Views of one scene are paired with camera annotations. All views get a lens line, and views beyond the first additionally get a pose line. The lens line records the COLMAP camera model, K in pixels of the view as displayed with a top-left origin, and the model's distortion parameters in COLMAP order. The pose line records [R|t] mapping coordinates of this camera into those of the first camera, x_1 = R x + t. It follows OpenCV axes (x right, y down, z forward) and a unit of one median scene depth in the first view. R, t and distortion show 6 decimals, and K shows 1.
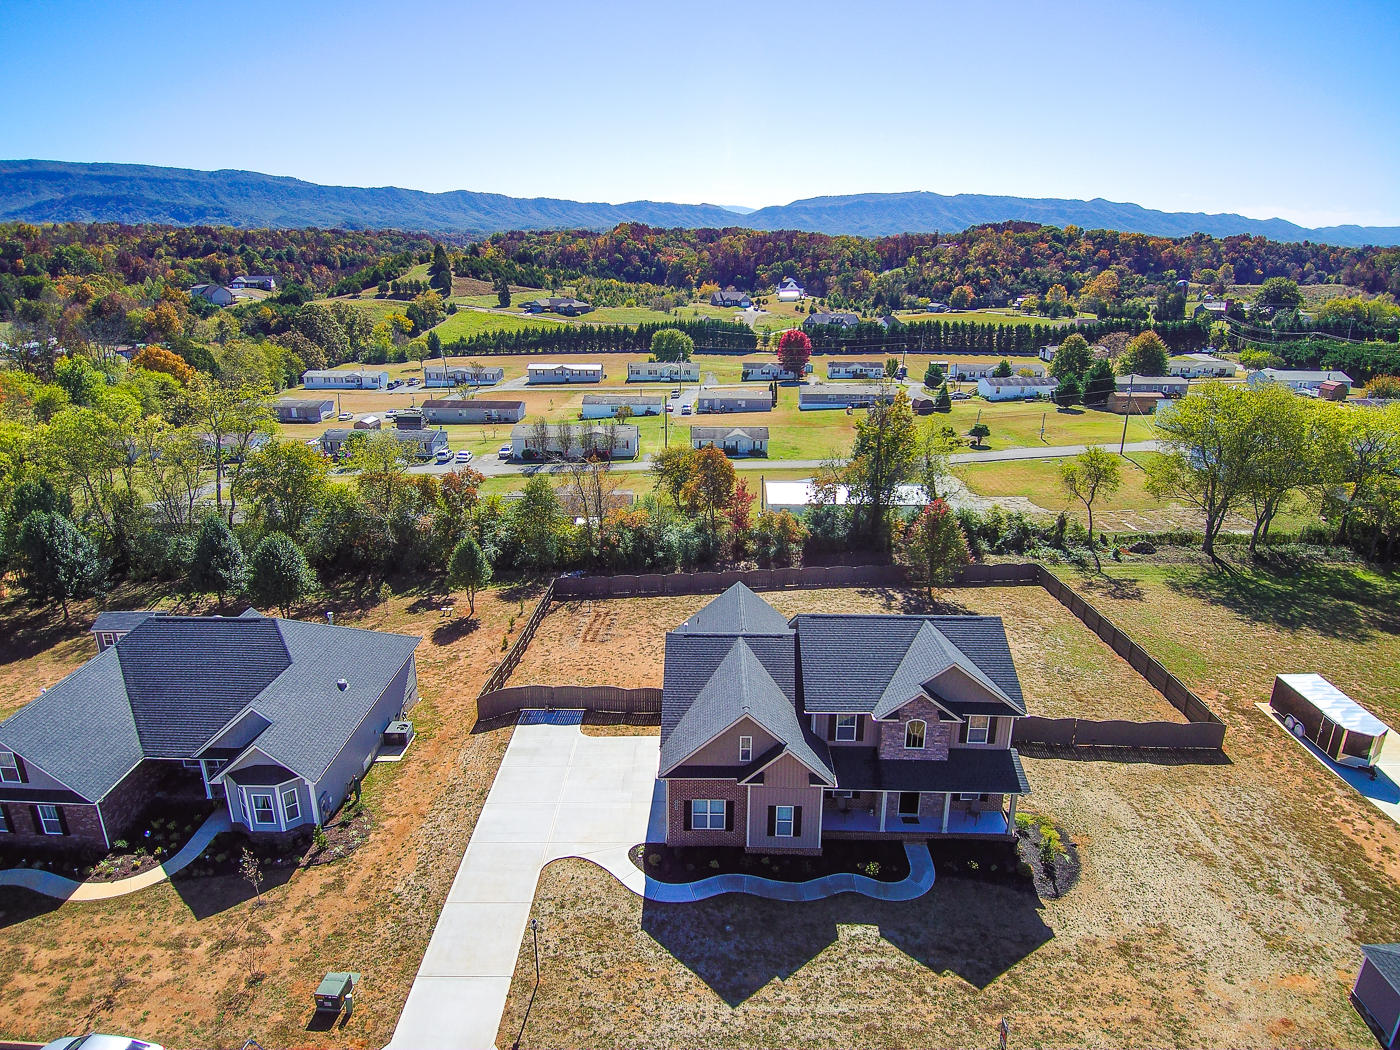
lens RADIAL K [[837.3, 0, 698.3], [0, 837.3, 528.5], [0, 0, 1]] dist [0.086290, -0.114983]
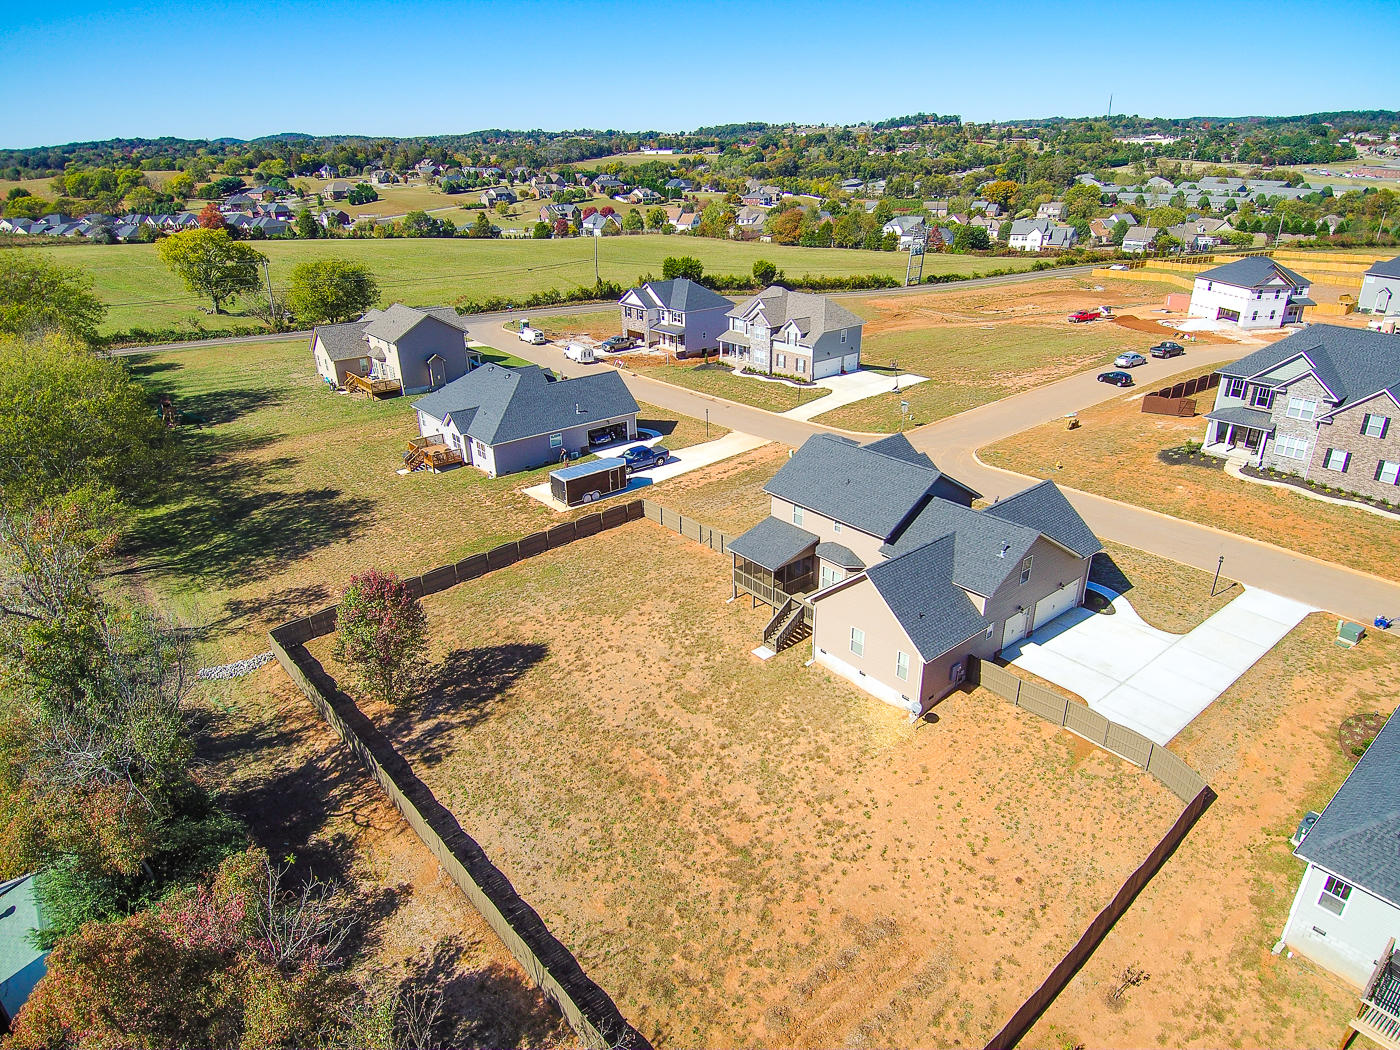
lens RADIAL K [[837.3, 0, 698.3], [0, 837.3, 528.5], [0, 0, 1]] dist [0.086290, -0.114983]
pose [[-0.646255, -0.311296, 0.696742, -0.088551], [0.253955, 0.773247, 0.581031, -0.106866], [-0.719626, 0.552435, -0.420659, 0.316291]]
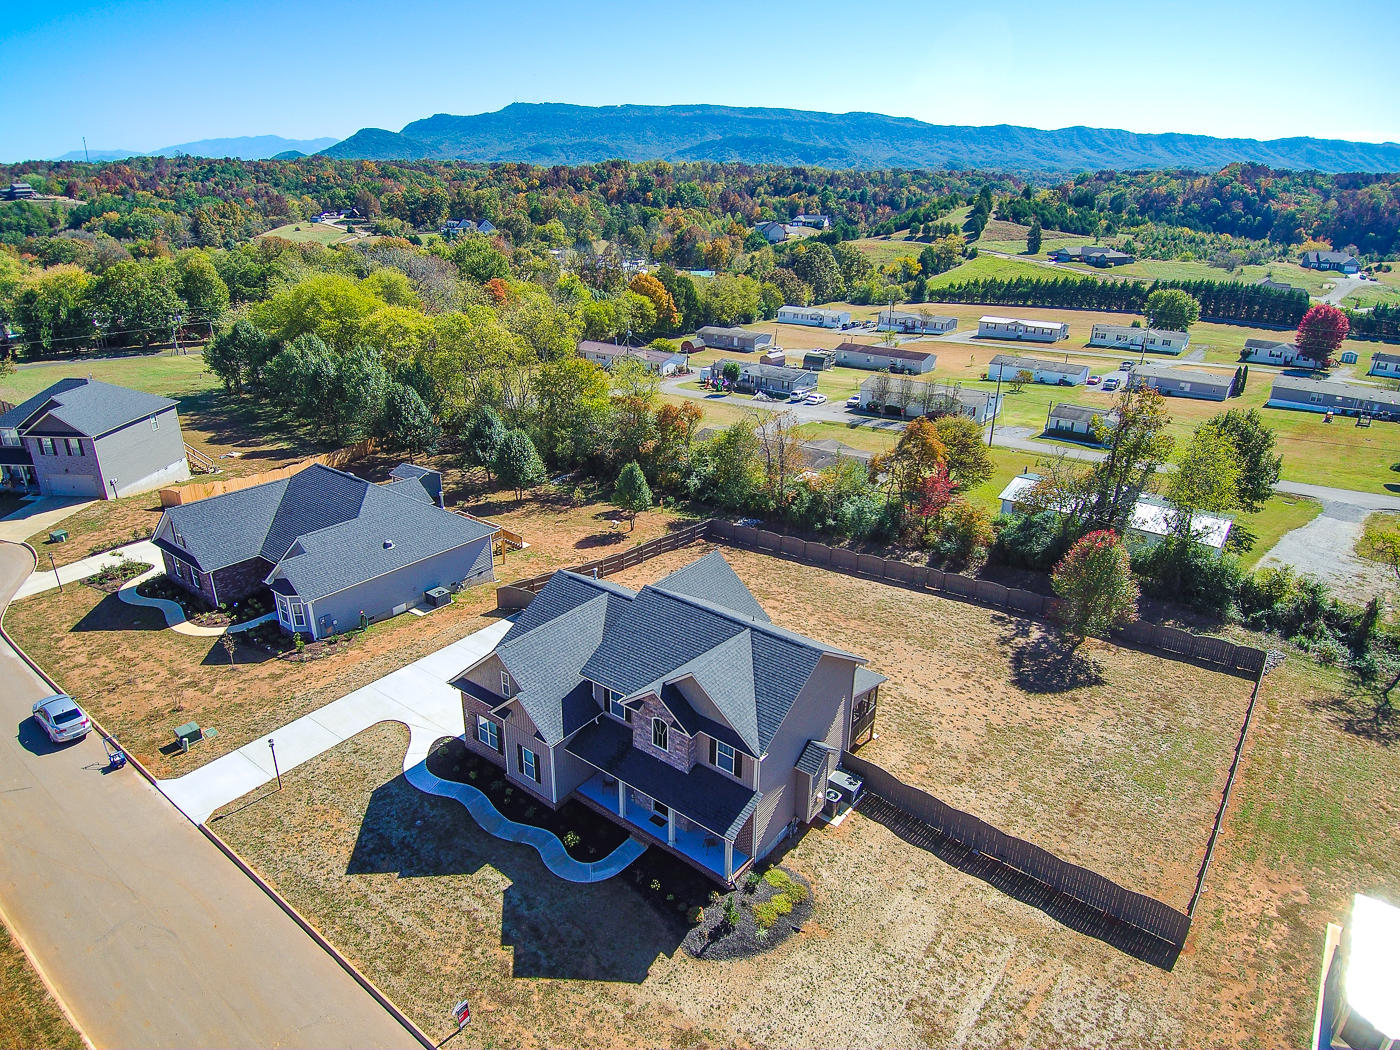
lens RADIAL K [[837.3, 0, 698.3], [0, 837.3, 528.5], [0, 0, 1]] dist [0.086290, -0.114983]
pose [[0.800815, 0.234672, -0.551022, 0.123308], [-0.200445, 0.971998, 0.122647, -0.016741], [0.564374, 0.012232, 0.825429, 0.040551]]
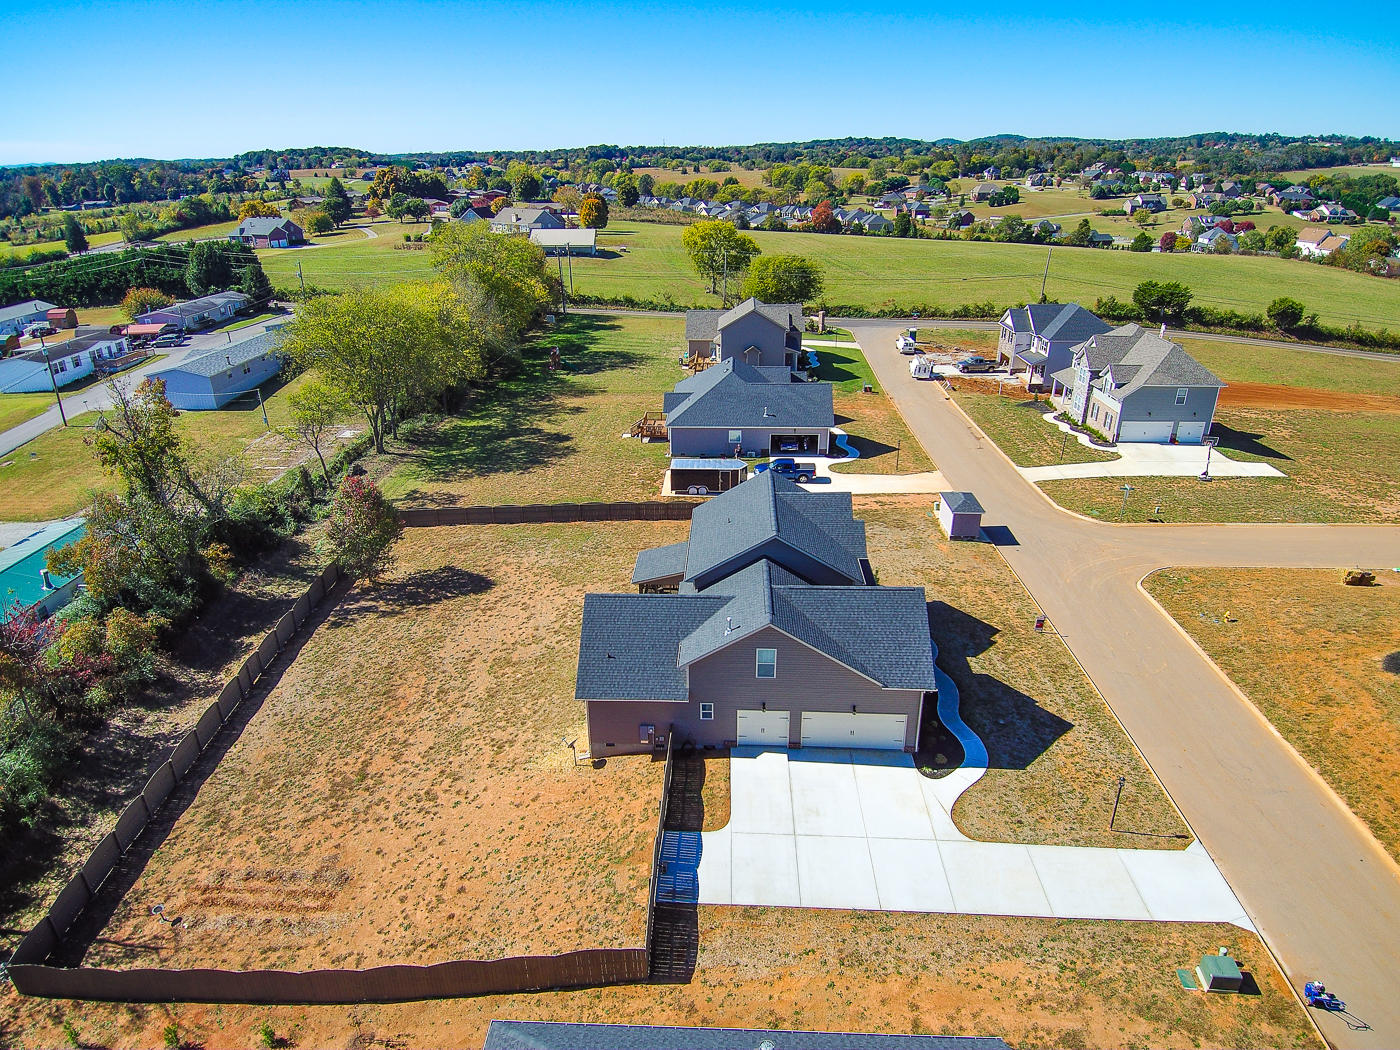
lens RADIAL K [[837.3, 0, 698.3], [0, 837.3, 528.5], [0, 0, 1]] dist [0.086290, -0.114983]
pose [[0.032111, -0.407731, 0.912537, -0.145014], [0.328074, 0.866721, 0.375716, -0.057017], [-0.944106, 0.287315, 0.161597, 0.164254]]
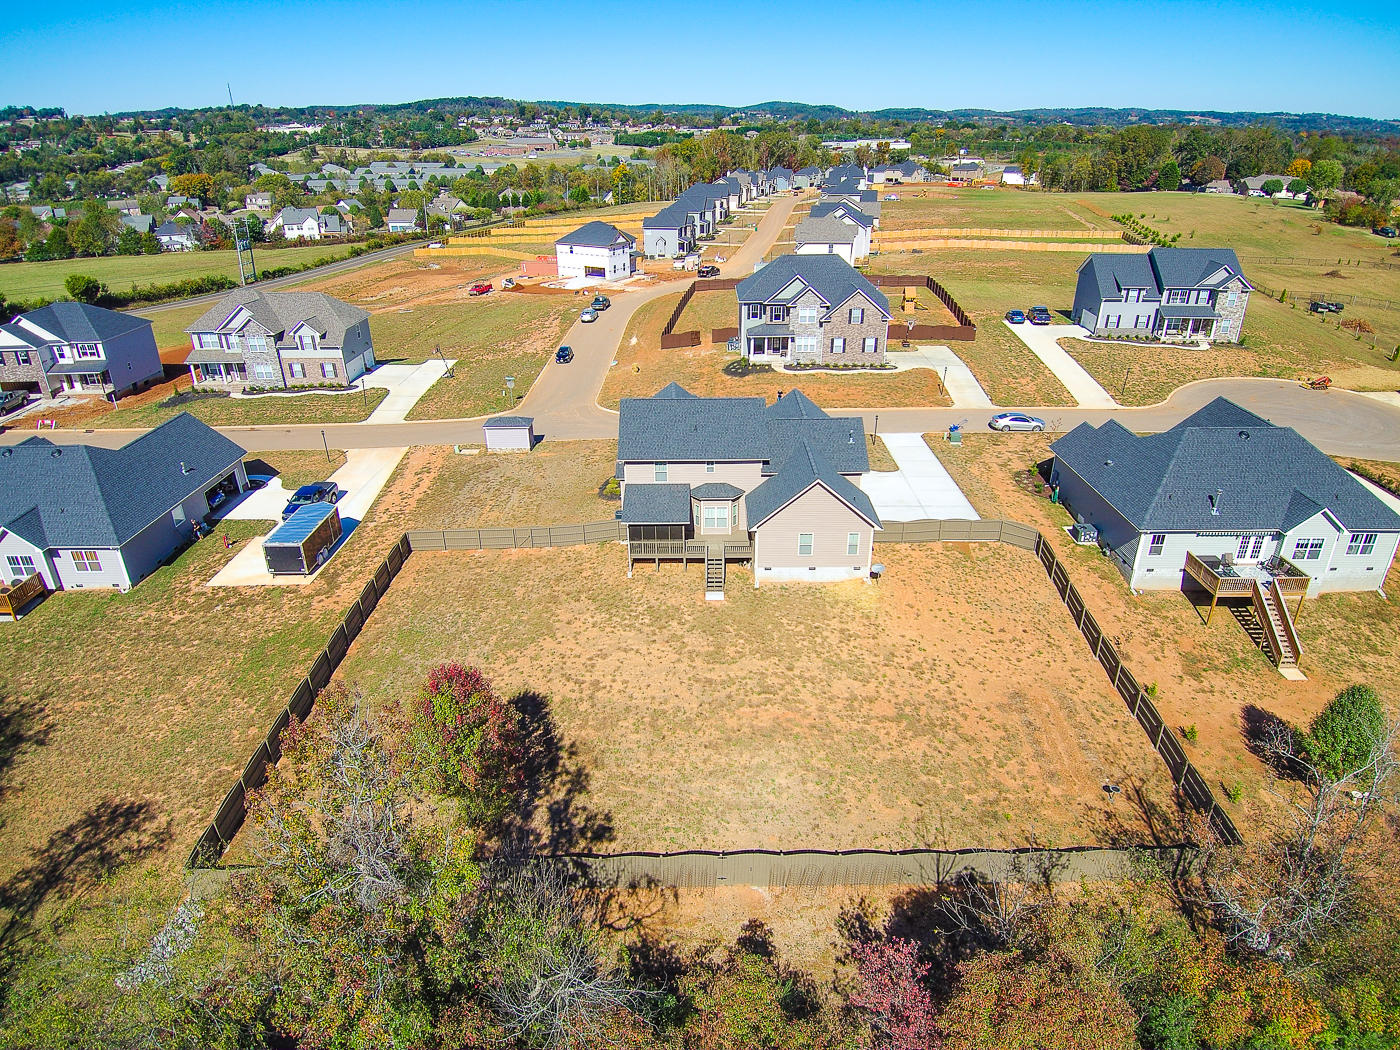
lens RADIAL K [[837.3, 0, 698.3], [0, 837.3, 528.5], [0, 0, 1]] dist [0.086290, -0.114983]
pose [[-0.999923, 0.008127, -0.009358, 0.043737], [-0.000691, 0.717248, 0.696818, -0.125338], [0.012375, 0.696771, -0.717187, 0.381033]]
